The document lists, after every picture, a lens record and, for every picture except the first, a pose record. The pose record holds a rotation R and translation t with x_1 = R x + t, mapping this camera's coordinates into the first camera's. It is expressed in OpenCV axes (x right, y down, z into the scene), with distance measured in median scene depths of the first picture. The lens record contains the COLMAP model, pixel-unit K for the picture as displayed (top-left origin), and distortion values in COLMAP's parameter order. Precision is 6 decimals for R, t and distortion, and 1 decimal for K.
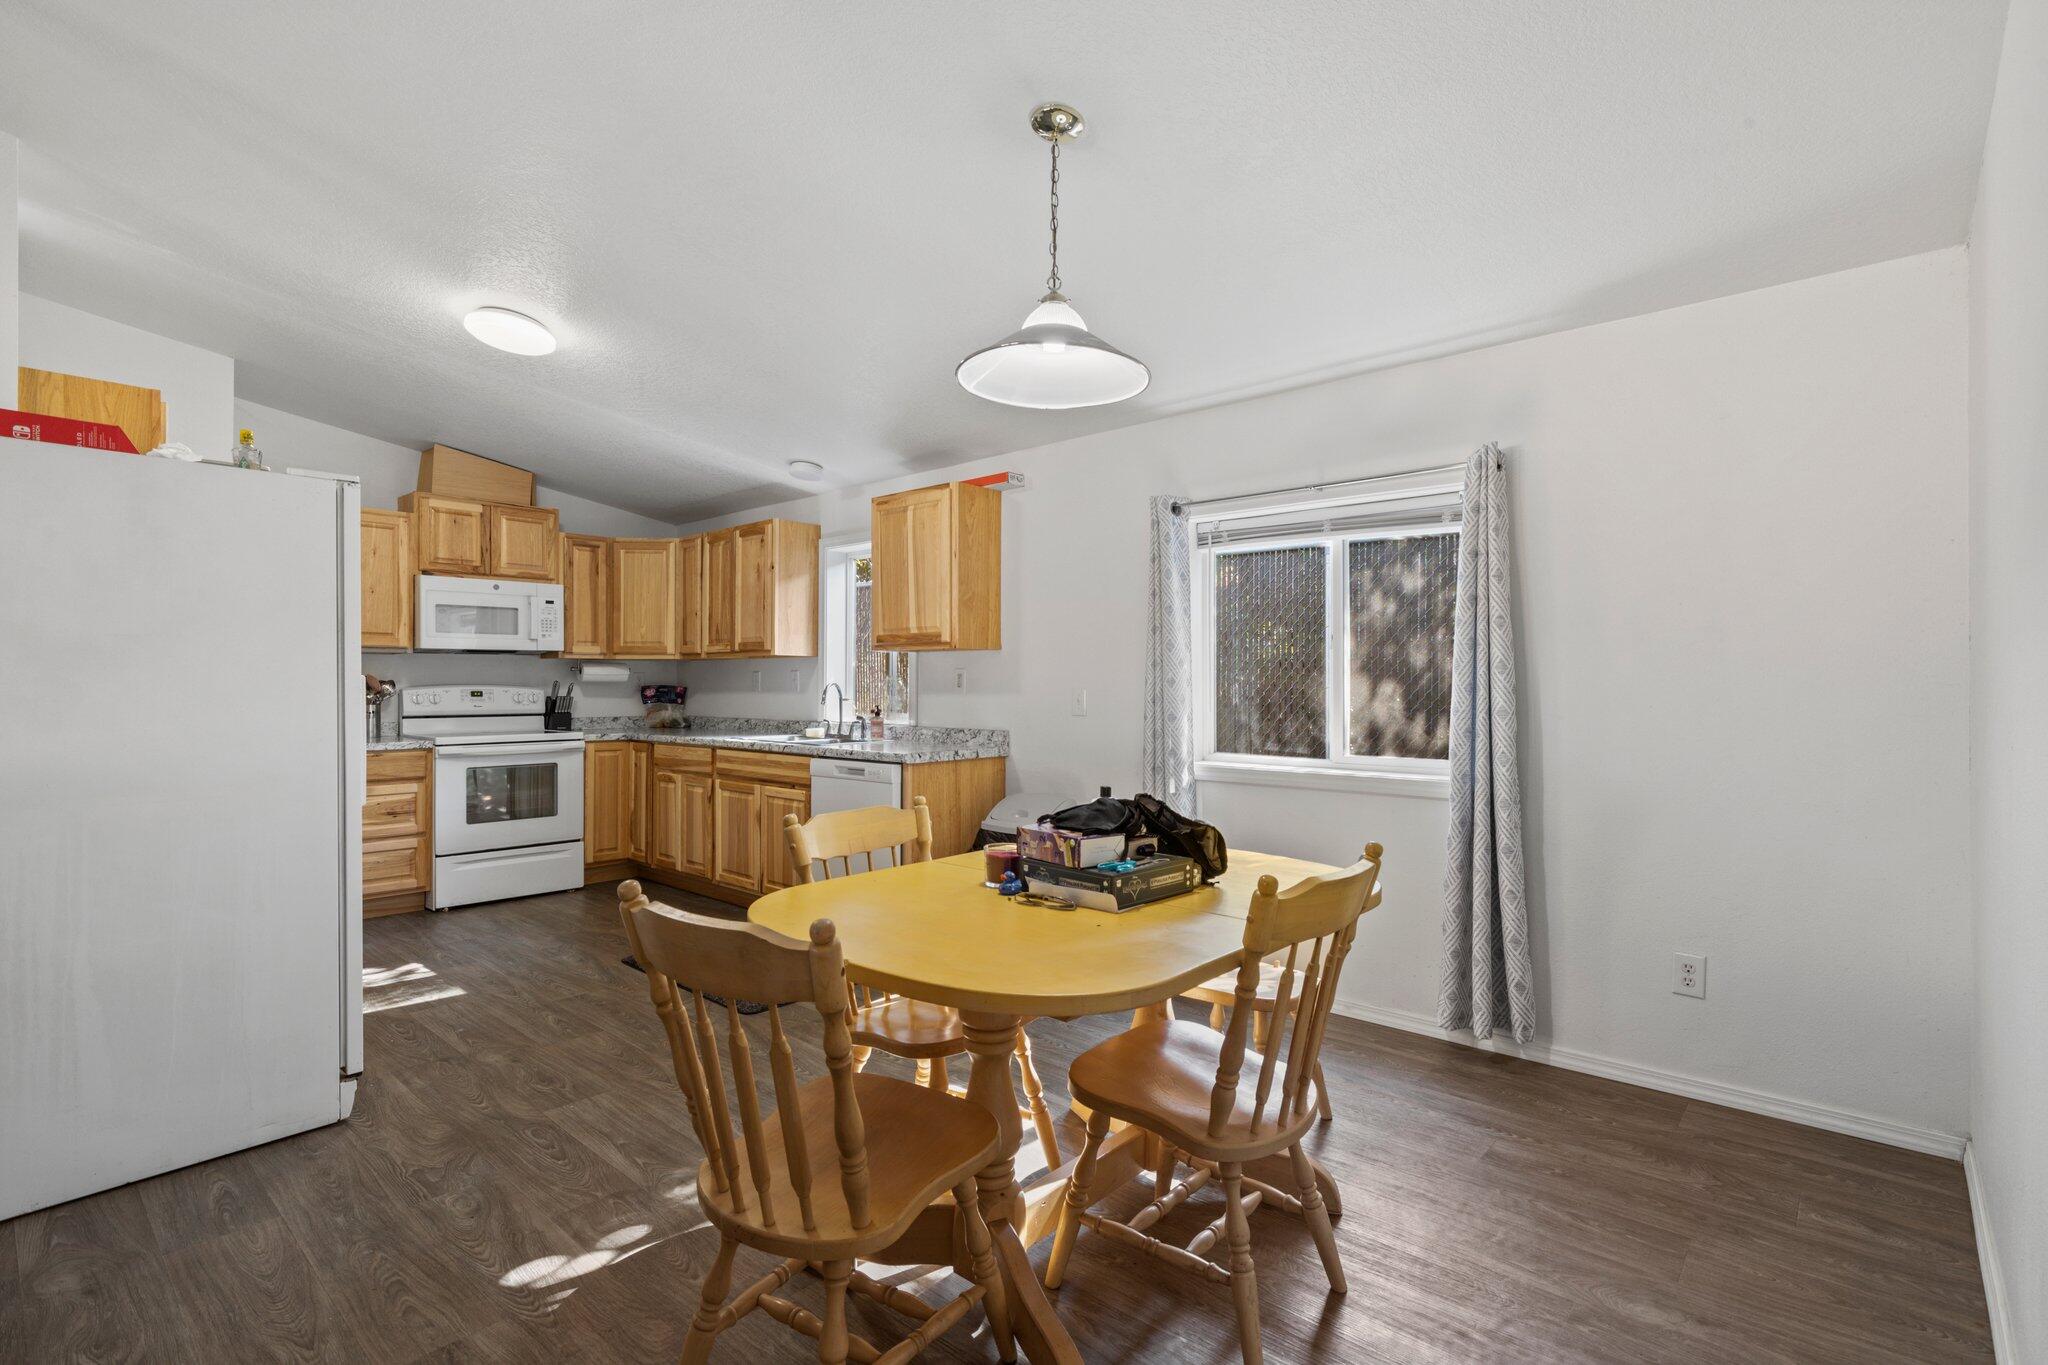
lens RADIAL K [[955.3, 0, 1038.9], [0, 955.3, 685.6], [0, 0, 1]] dist [0.005830, 0.000305]
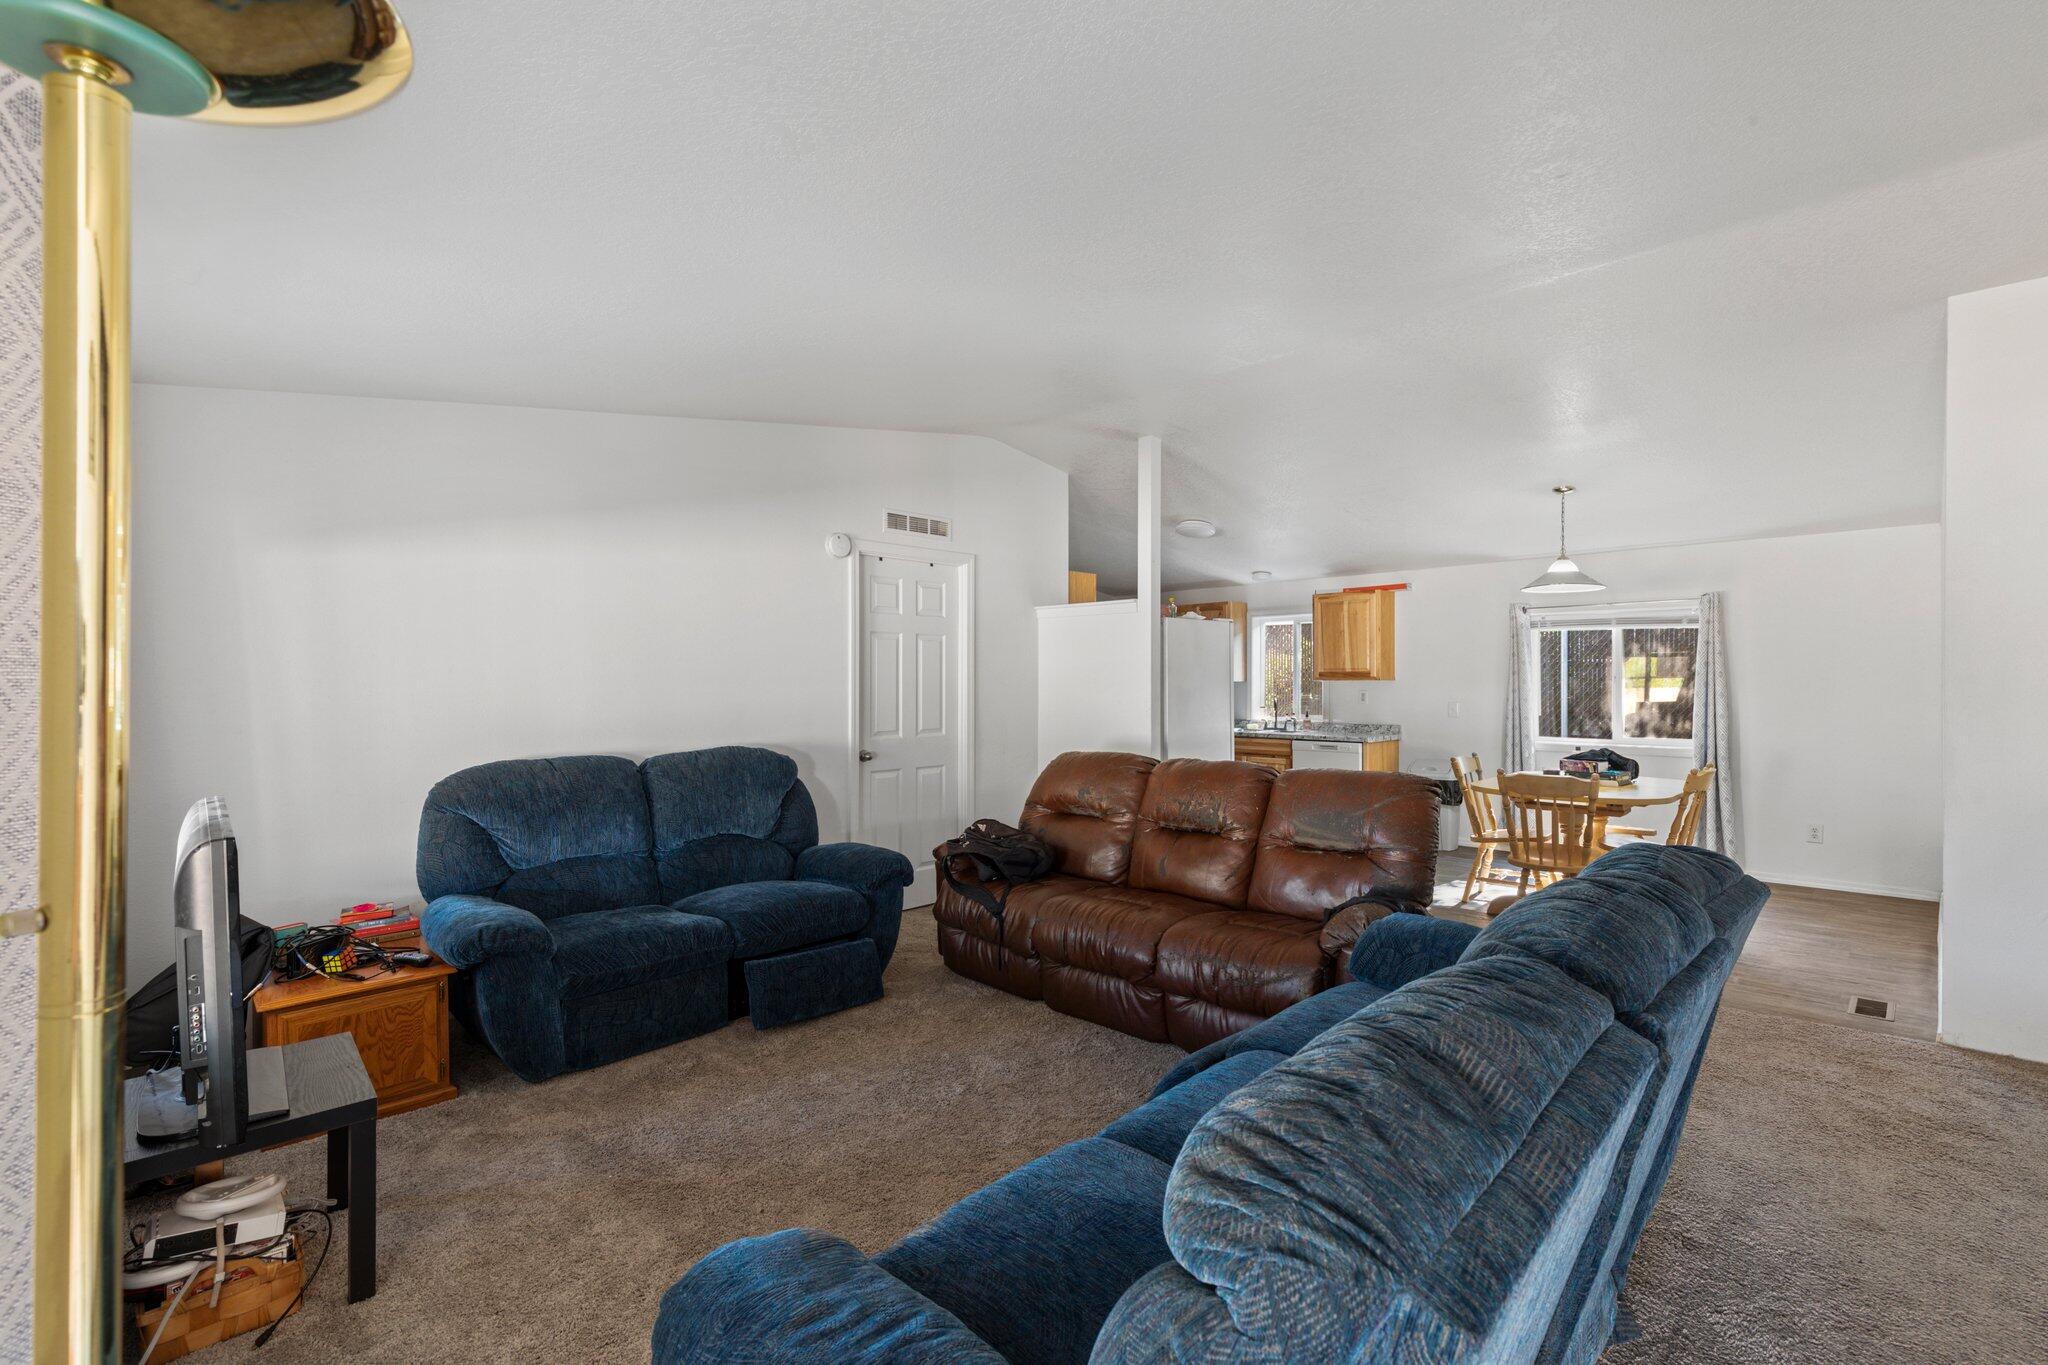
lens RADIAL K [[924.7, 0, 1021.5], [0, 924.7, 685.2], [0, 0, 1]] dist [0.005846, -0.000114]
pose [[0.998194, -0.003106, -0.059988, -0.561221], [0.003168, 0.999995, 0.000932, -0.028256], [0.059985, -0.001120, 0.998199, -0.689062]]
